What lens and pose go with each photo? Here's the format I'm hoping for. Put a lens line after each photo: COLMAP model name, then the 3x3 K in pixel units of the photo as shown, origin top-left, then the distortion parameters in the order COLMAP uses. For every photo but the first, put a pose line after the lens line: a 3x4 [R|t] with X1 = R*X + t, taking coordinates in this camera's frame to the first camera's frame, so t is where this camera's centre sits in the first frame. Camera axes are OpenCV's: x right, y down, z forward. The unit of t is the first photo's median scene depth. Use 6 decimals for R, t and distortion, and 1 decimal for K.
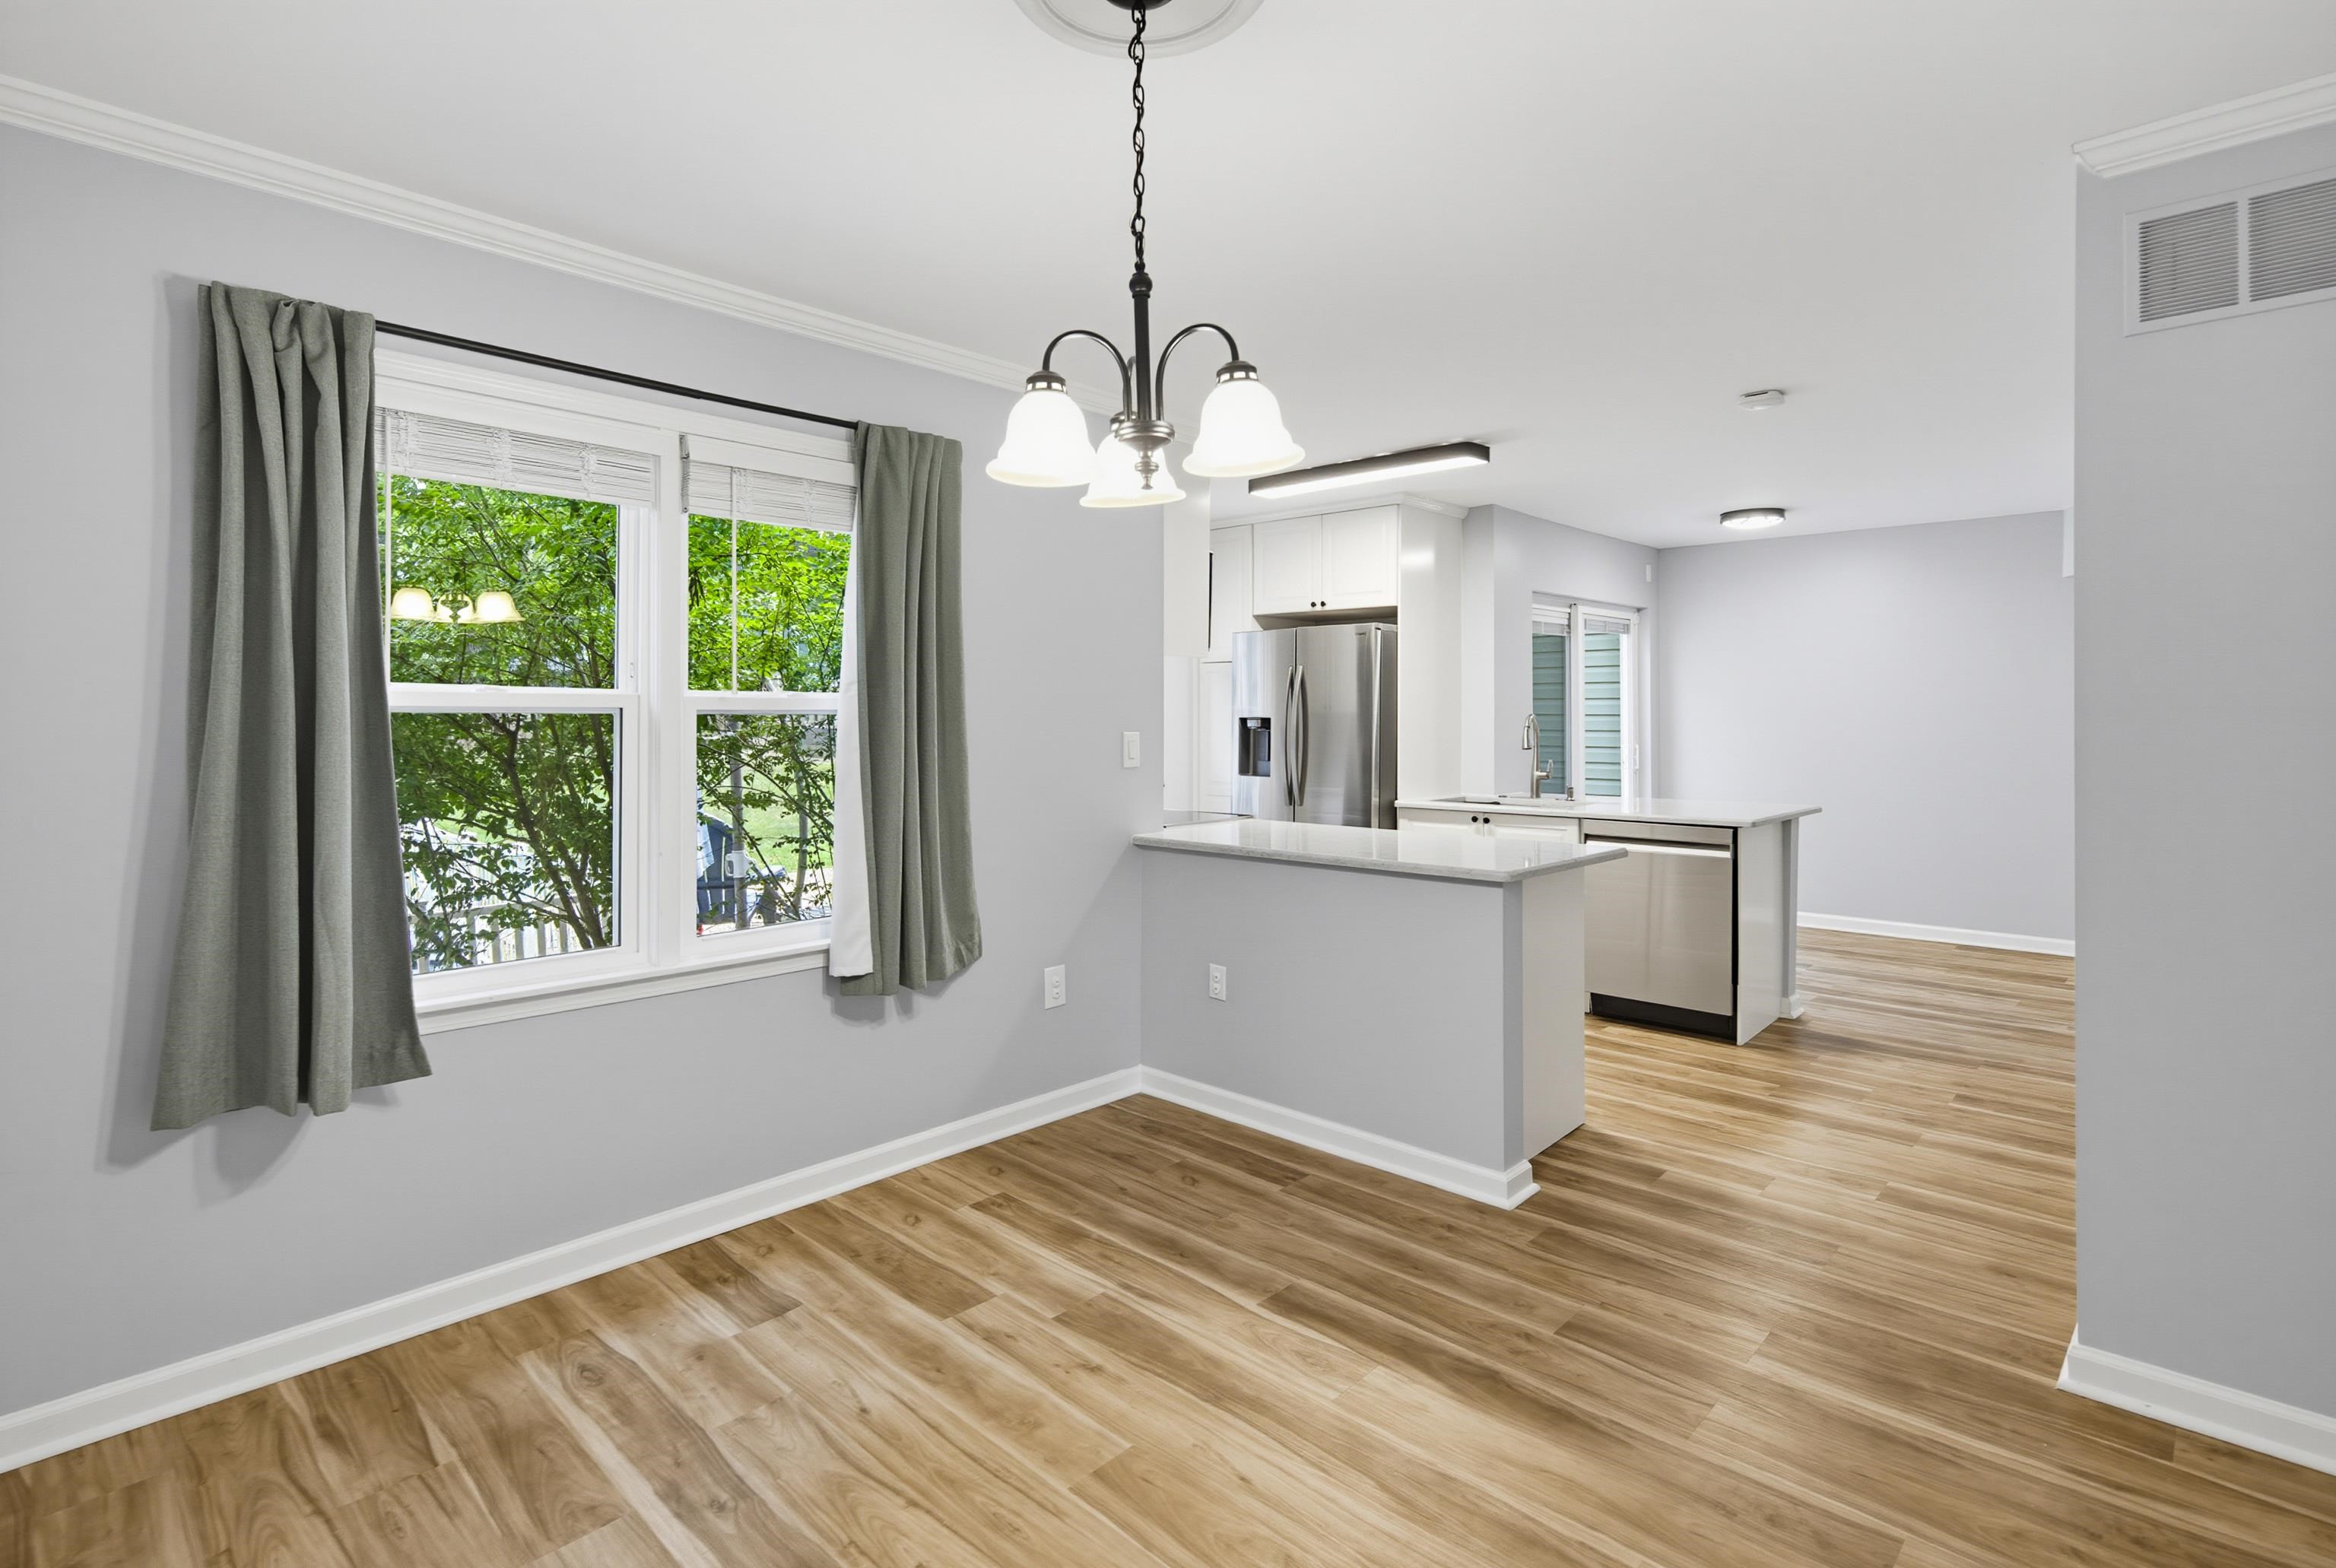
lens RADIAL K [[1154.5, 0, 1153.4], [0, 1154.5, 716.9], [0, 0, 1]] dist [0.001664, -0.000167]
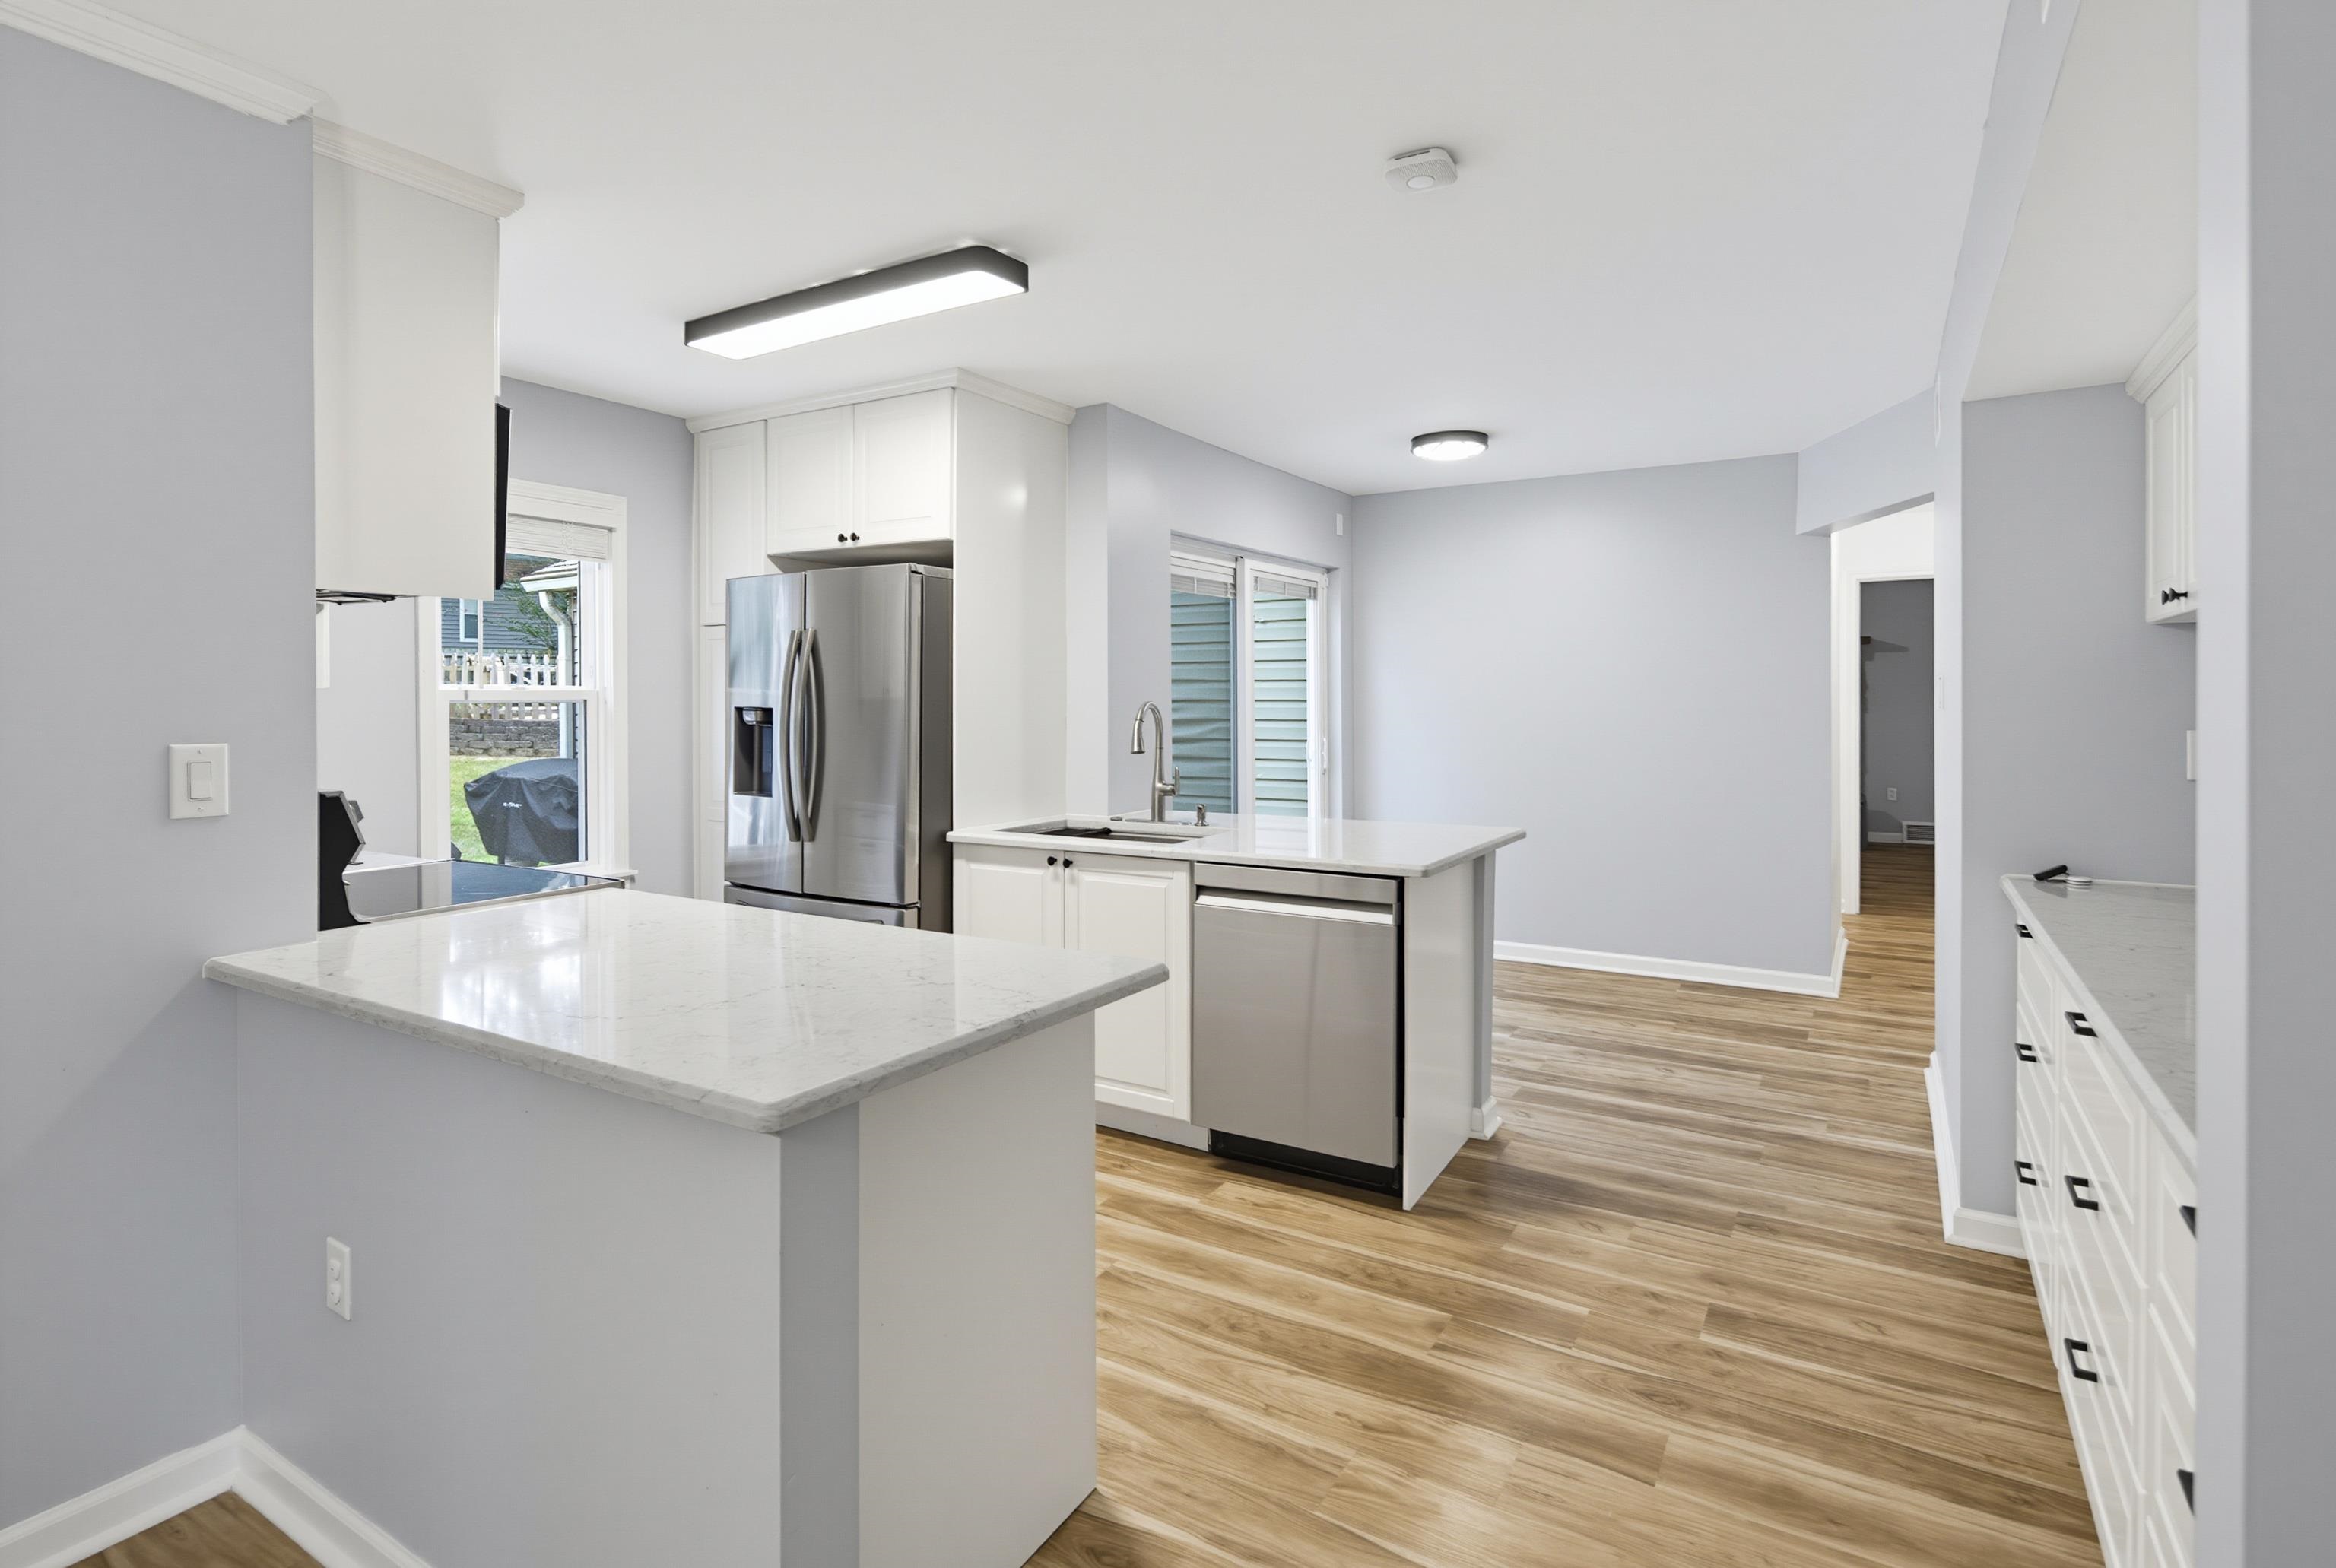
lens RADIAL K [[1154.5, 0, 1201.4], [0, 1154.5, 708.2], [0, 0, 1]] dist [0.001664, -0.000167]
pose [[0.972978, -0.002850, 0.230880, 0.197872], [0.001327, 0.999976, 0.006749, -0.003133], [-0.230893, -0.006260, 0.972959, 0.318184]]
